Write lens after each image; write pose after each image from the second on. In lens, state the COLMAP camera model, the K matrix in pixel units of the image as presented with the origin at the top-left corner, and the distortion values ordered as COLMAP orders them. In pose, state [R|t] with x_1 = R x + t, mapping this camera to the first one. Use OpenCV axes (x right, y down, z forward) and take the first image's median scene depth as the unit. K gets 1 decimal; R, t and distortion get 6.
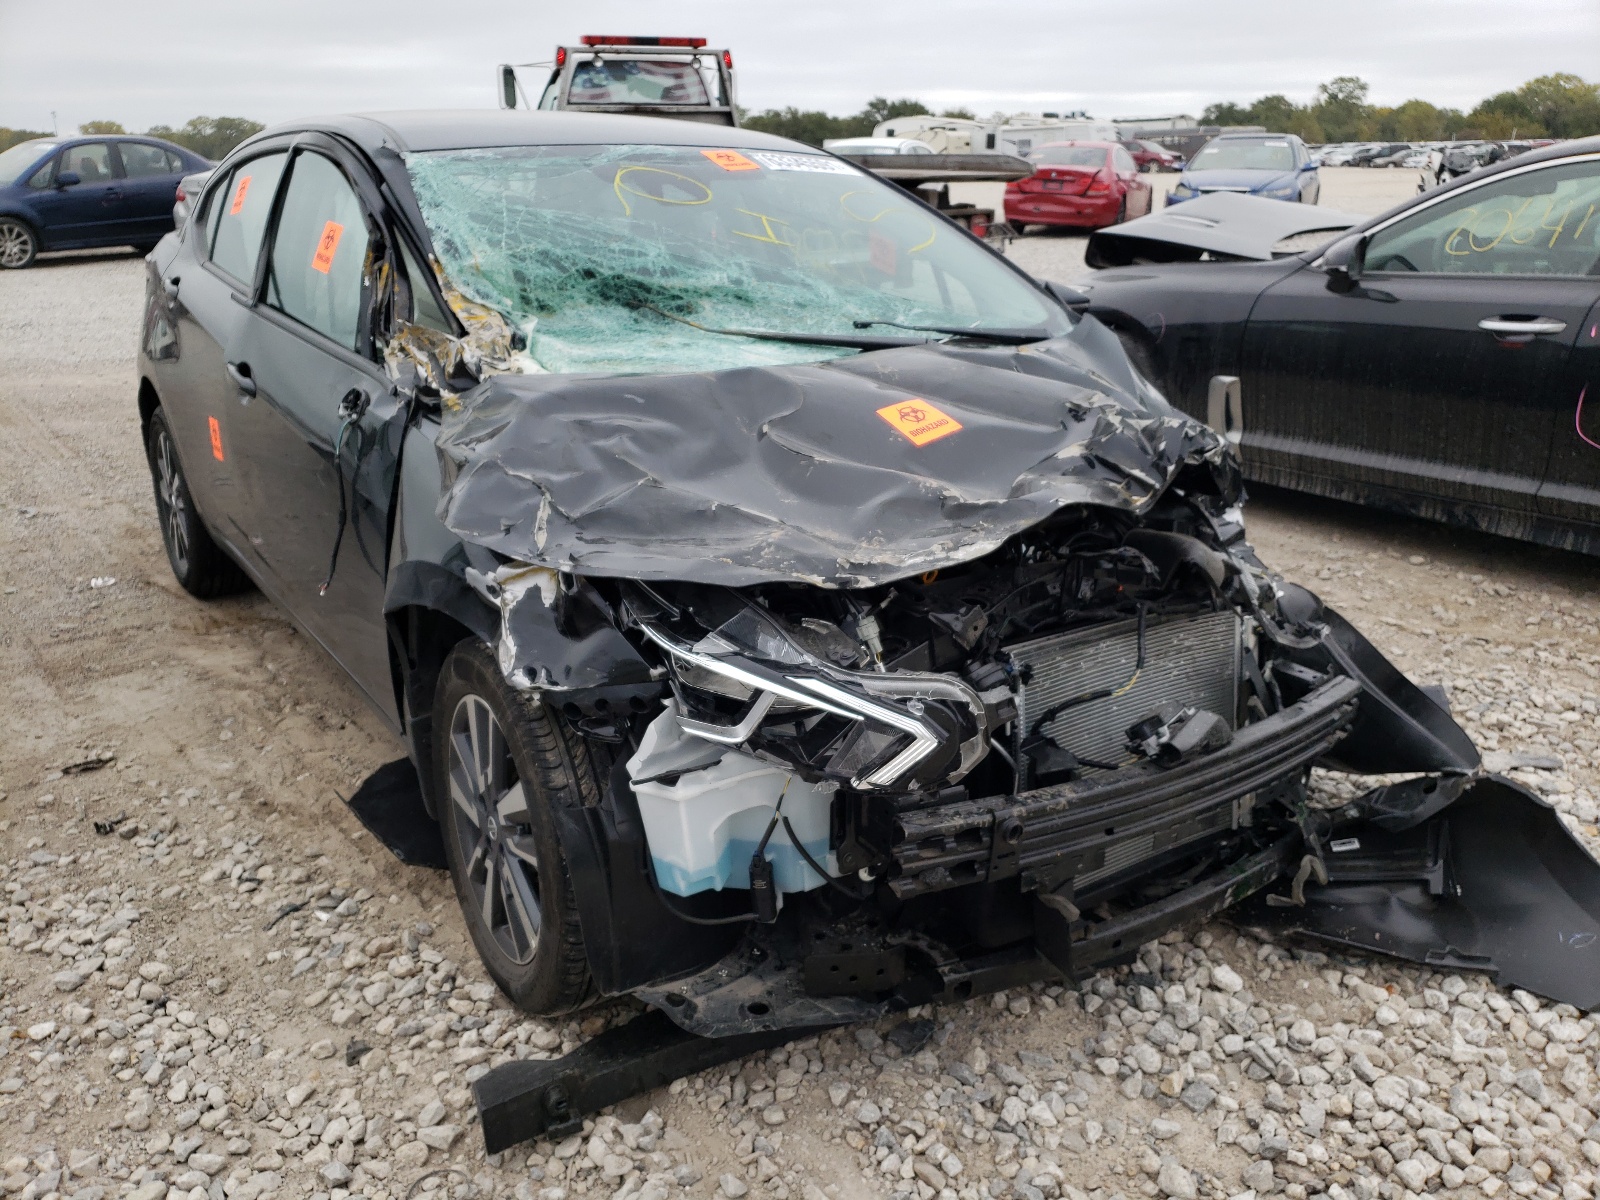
lens RADIAL K [[1222.8, 0, 848.0], [0, 1222.8, 598.4], [0, 0, 1]] dist [0.008994, 0.001340]
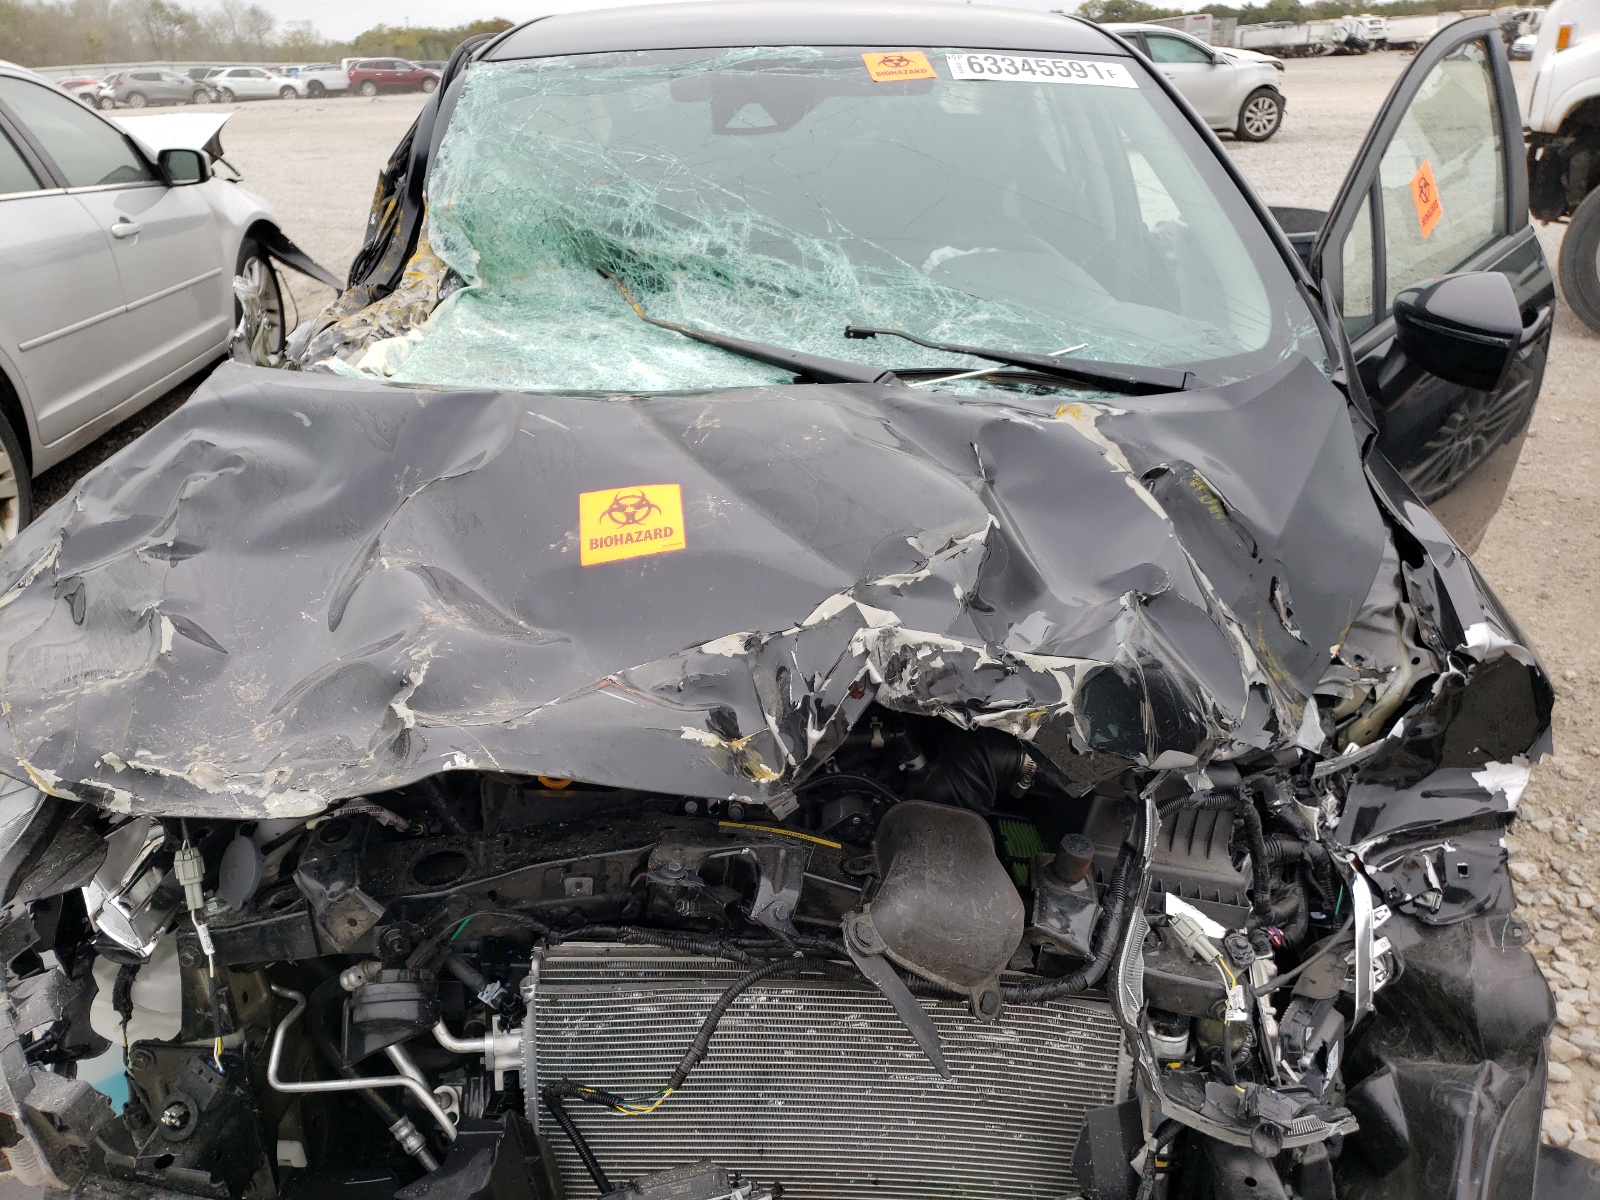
lens RADIAL K [[1221.3, 0, 800.5], [0, 1221.3, 635.0], [0, 0, 1]] dist [-0.001104, -0.003489]
pose [[0.788460, 0.253044, -0.560625, 0.495850], [-0.195352, 0.967286, 0.161853, -0.213857], [0.583240, -0.018095, 0.812098, 0.580014]]
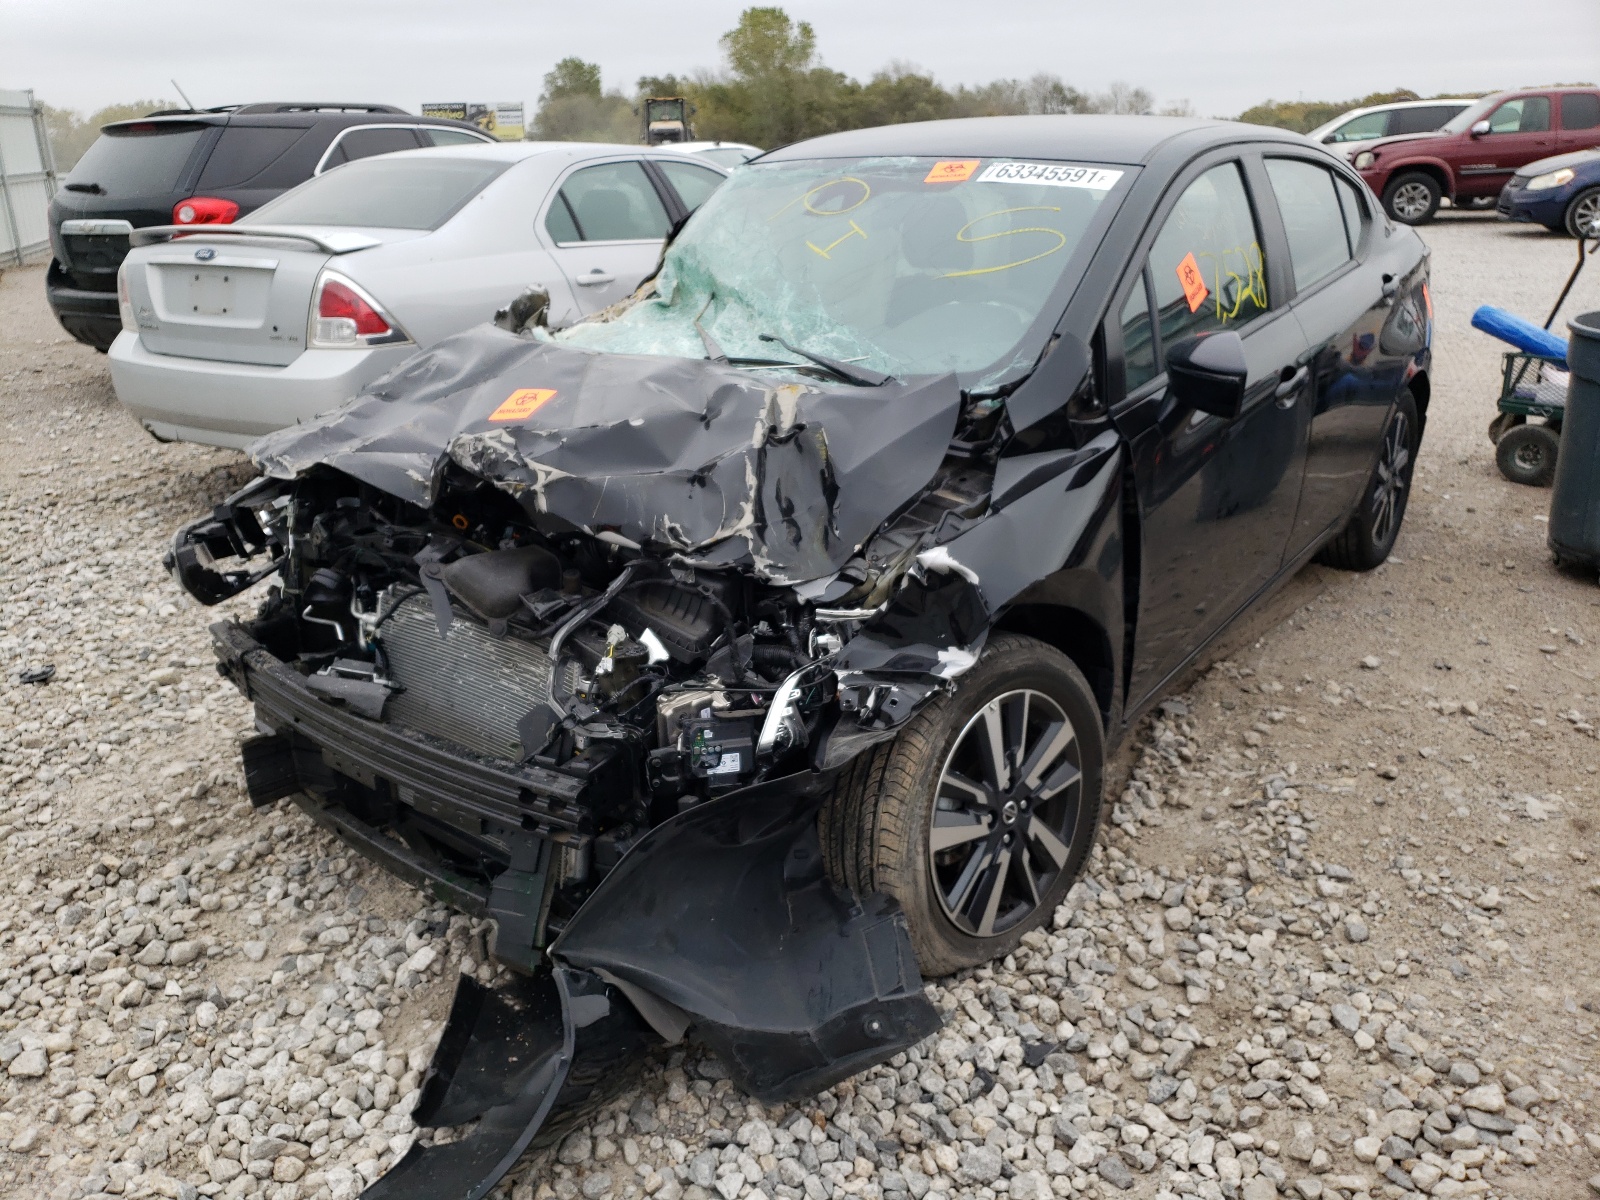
lens RADIAL K [[1222.3, 0, 799.4], [0, 1222.3, 666.0], [0, 0, 1]] dist [0.004710, 0.000302]
pose [[0.299937, 0.373081, -0.877979, 1.323110], [-0.310576, 0.908402, 0.279909, -0.345033], [0.901987, 0.188724, 0.388334, 0.862335]]
